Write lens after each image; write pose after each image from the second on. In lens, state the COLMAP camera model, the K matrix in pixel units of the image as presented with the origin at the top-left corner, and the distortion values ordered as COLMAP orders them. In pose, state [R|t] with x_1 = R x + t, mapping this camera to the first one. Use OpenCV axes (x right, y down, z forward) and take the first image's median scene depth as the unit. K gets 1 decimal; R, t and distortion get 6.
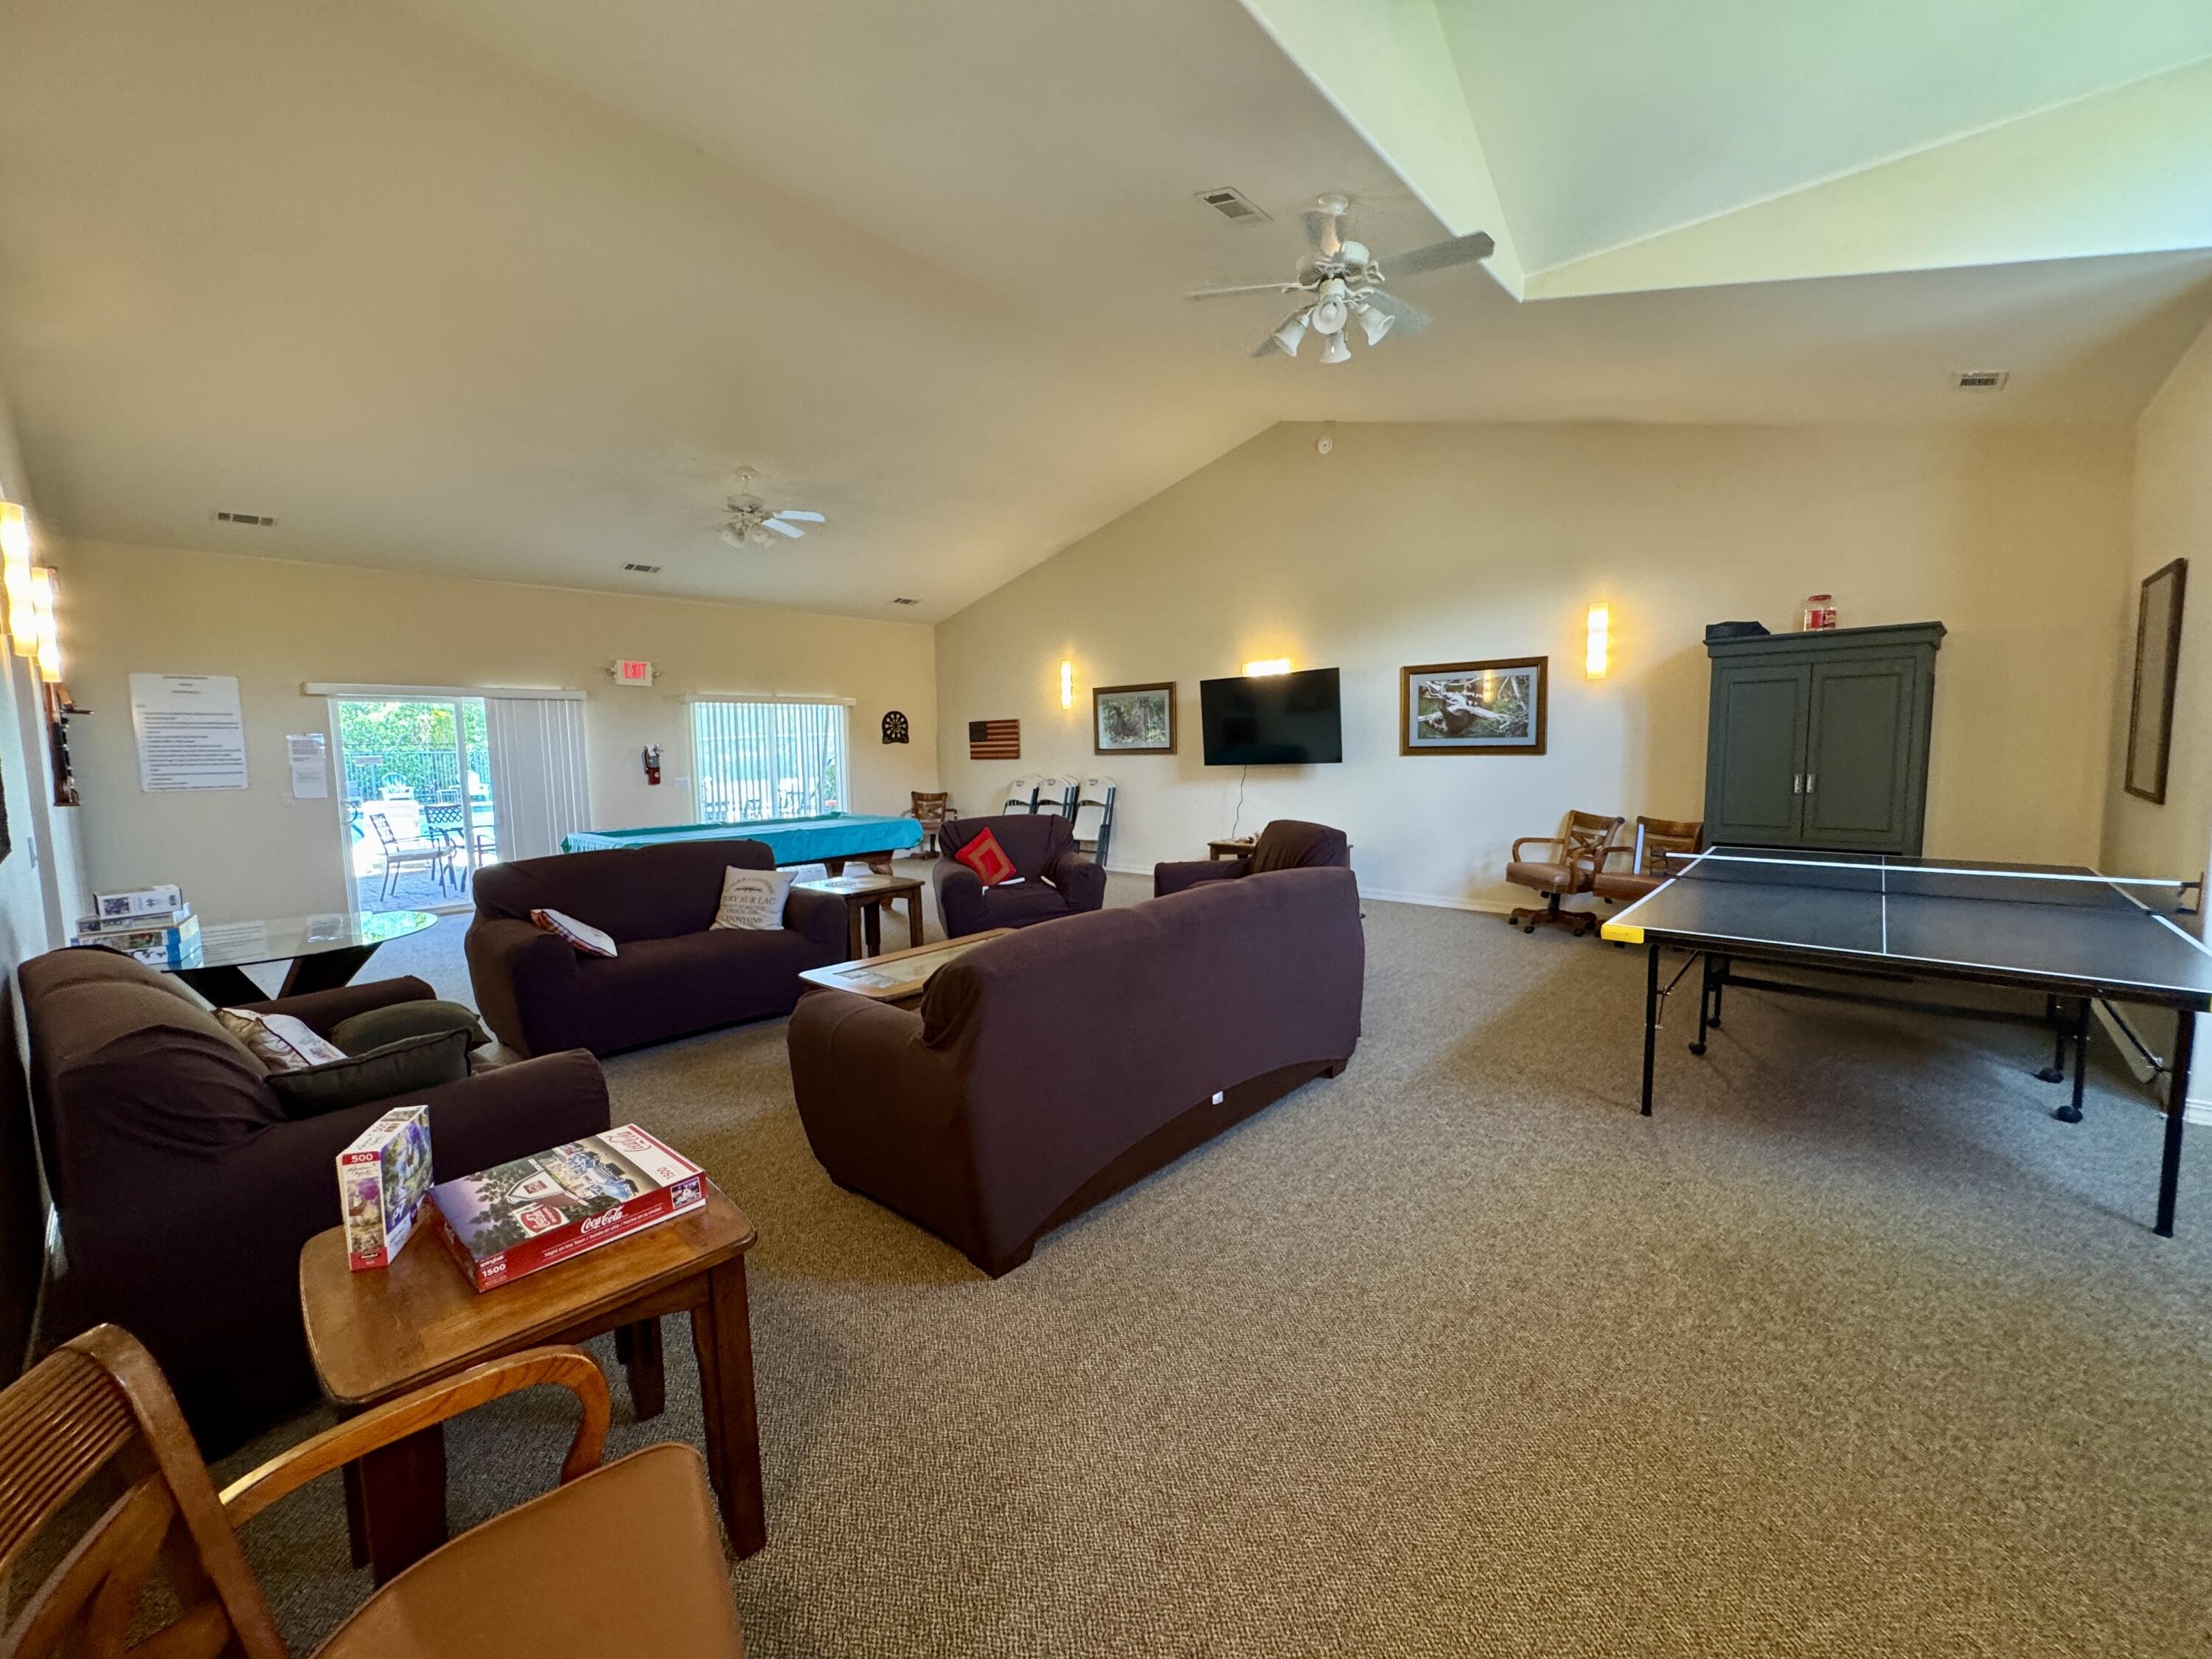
lens RADIAL K [[885.1, 0, 1103.2], [0, 885.1, 829.6], [0, 0, 1]] dist [-0.002219, -0.000254]
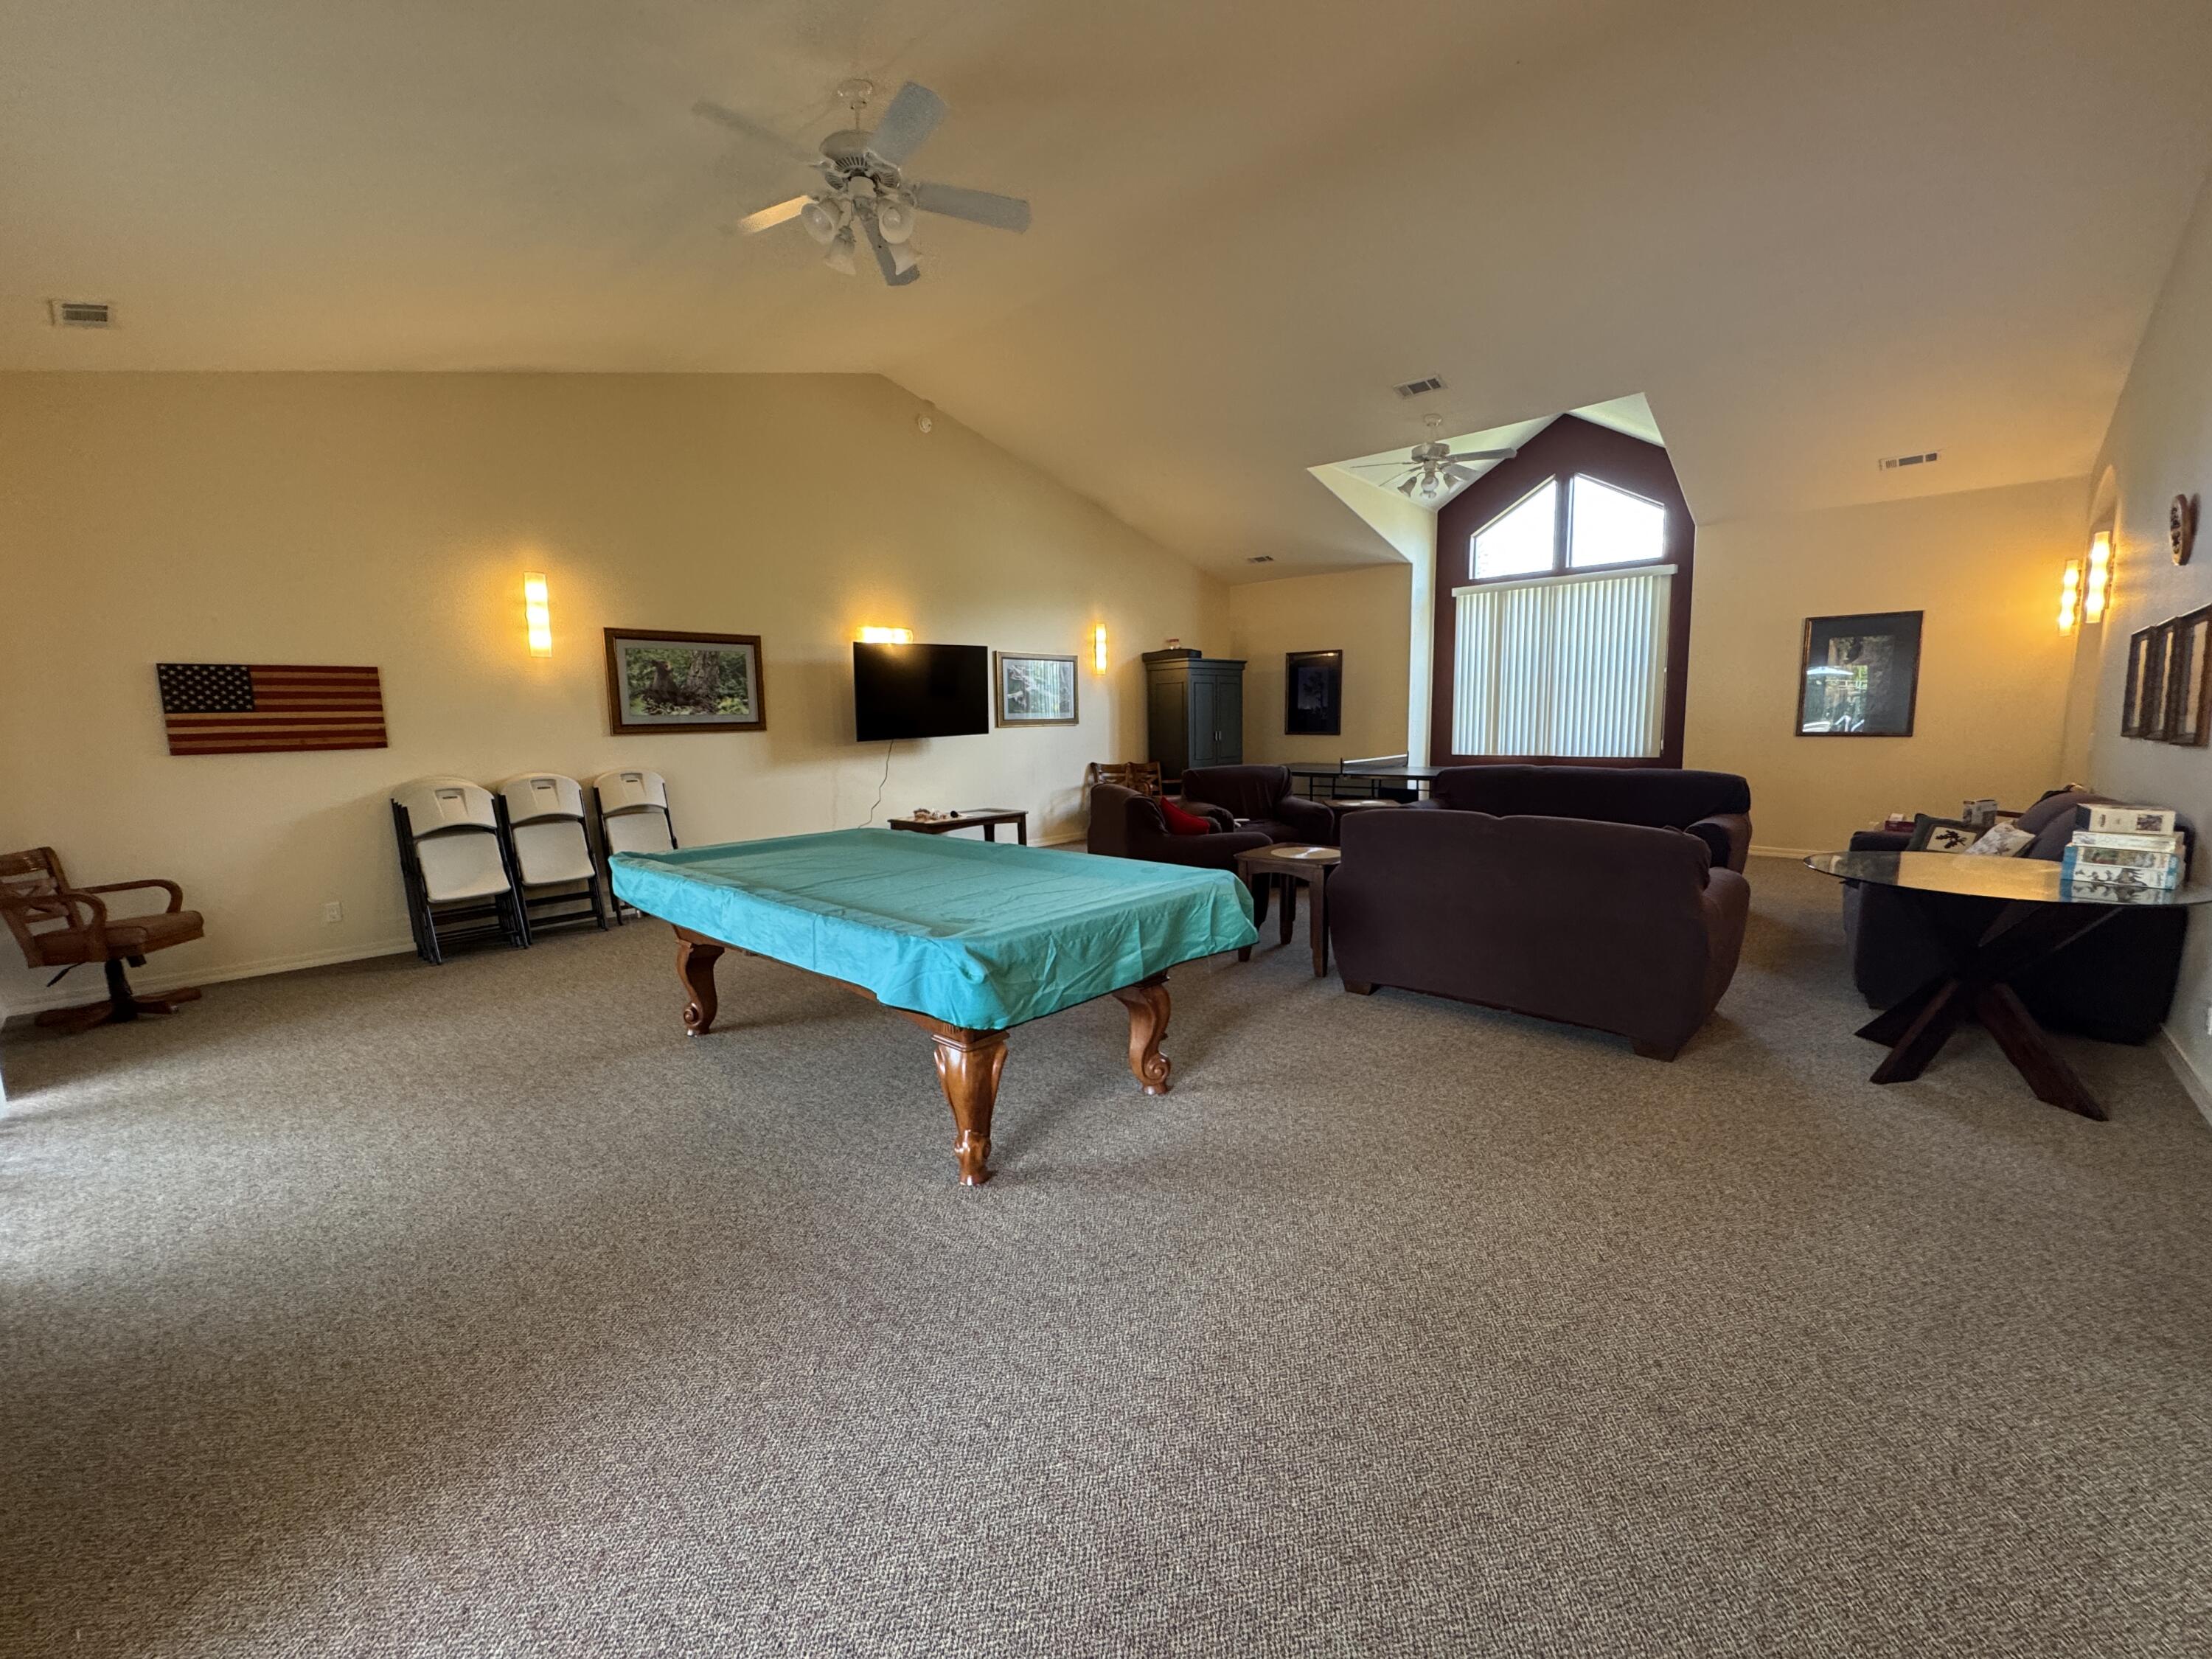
lens RADIAL K [[885.1, 0, 1107.8], [0, 885.1, 828.0], [0, 0, 1]] dist [-0.002219, -0.000254]
pose [[0.006528, -0.107081, 0.994229, -0.688120], [0.114907, 0.987744, 0.105628, -0.048422], [-0.993355, 0.113554, 0.018753, 0.695997]]
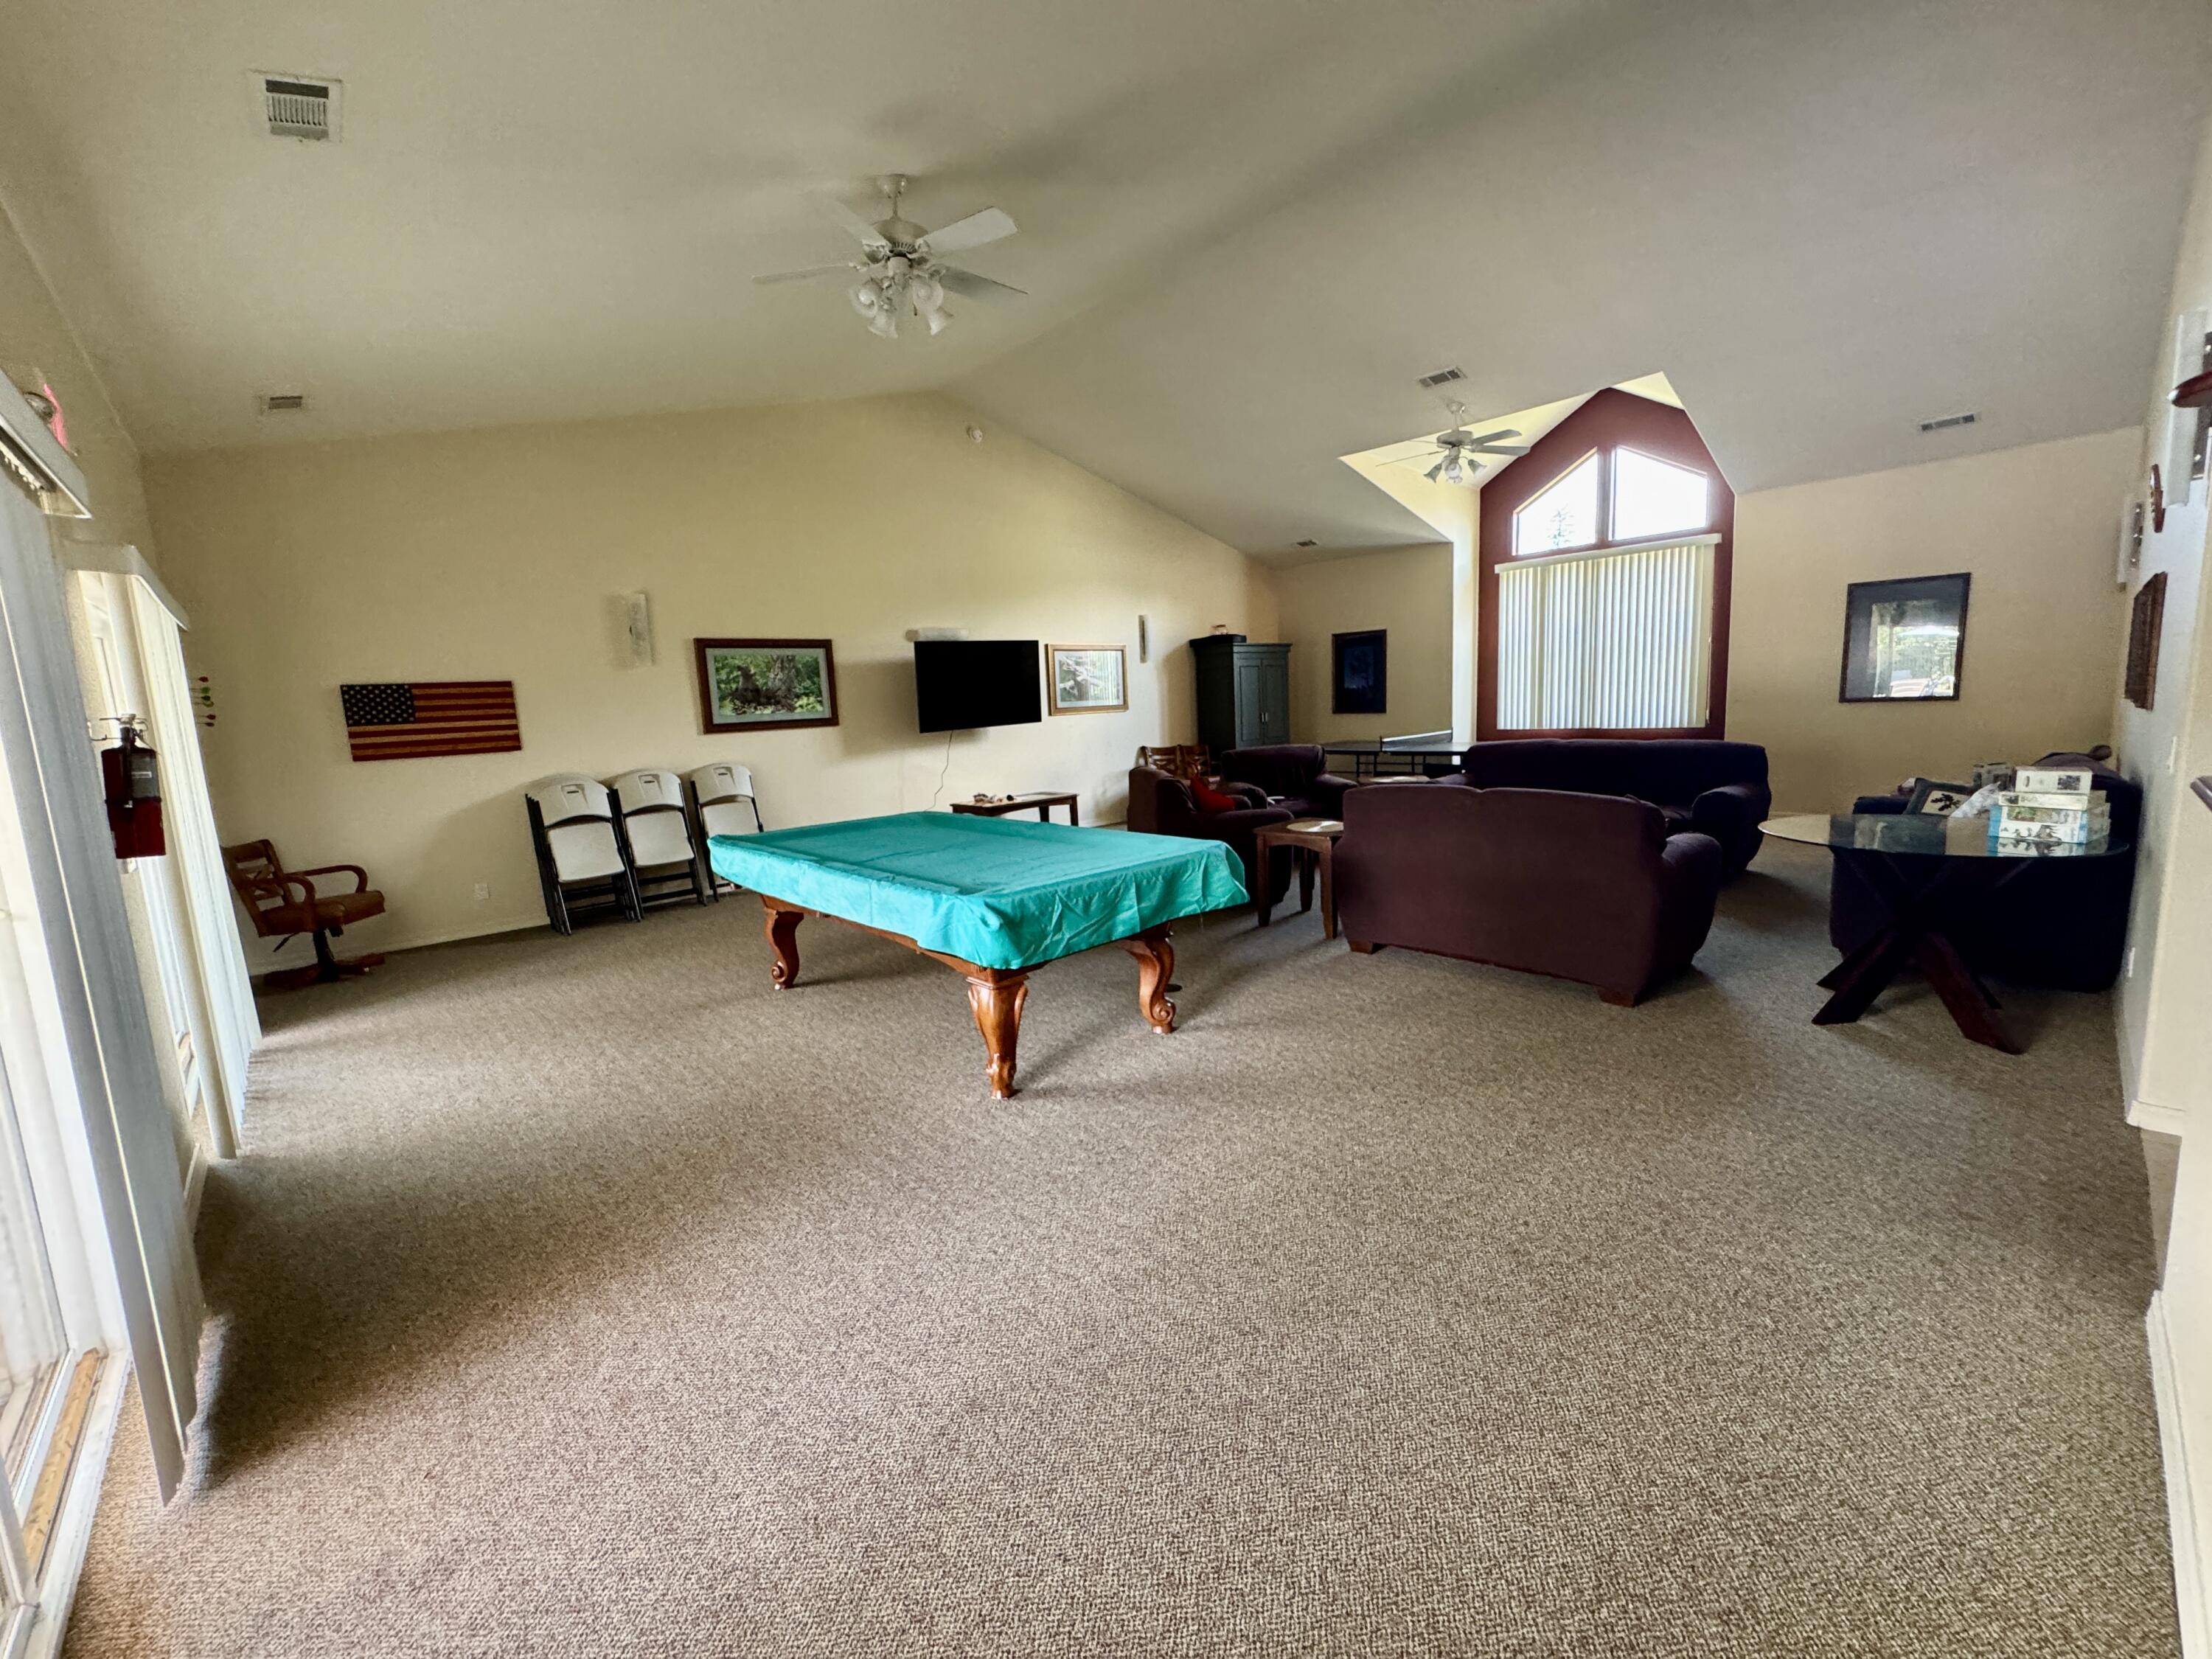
lens RADIAL K [[885.1, 0, 1108.1], [0, 885.1, 826.9], [0, 0, 1]] dist [-0.002219, -0.000254]
pose [[0.086014, -0.127157, 0.988146, -0.745467], [0.141987, 0.983262, 0.114169, -0.049368], [-0.986124, 0.130484, 0.102629, 0.666276]]
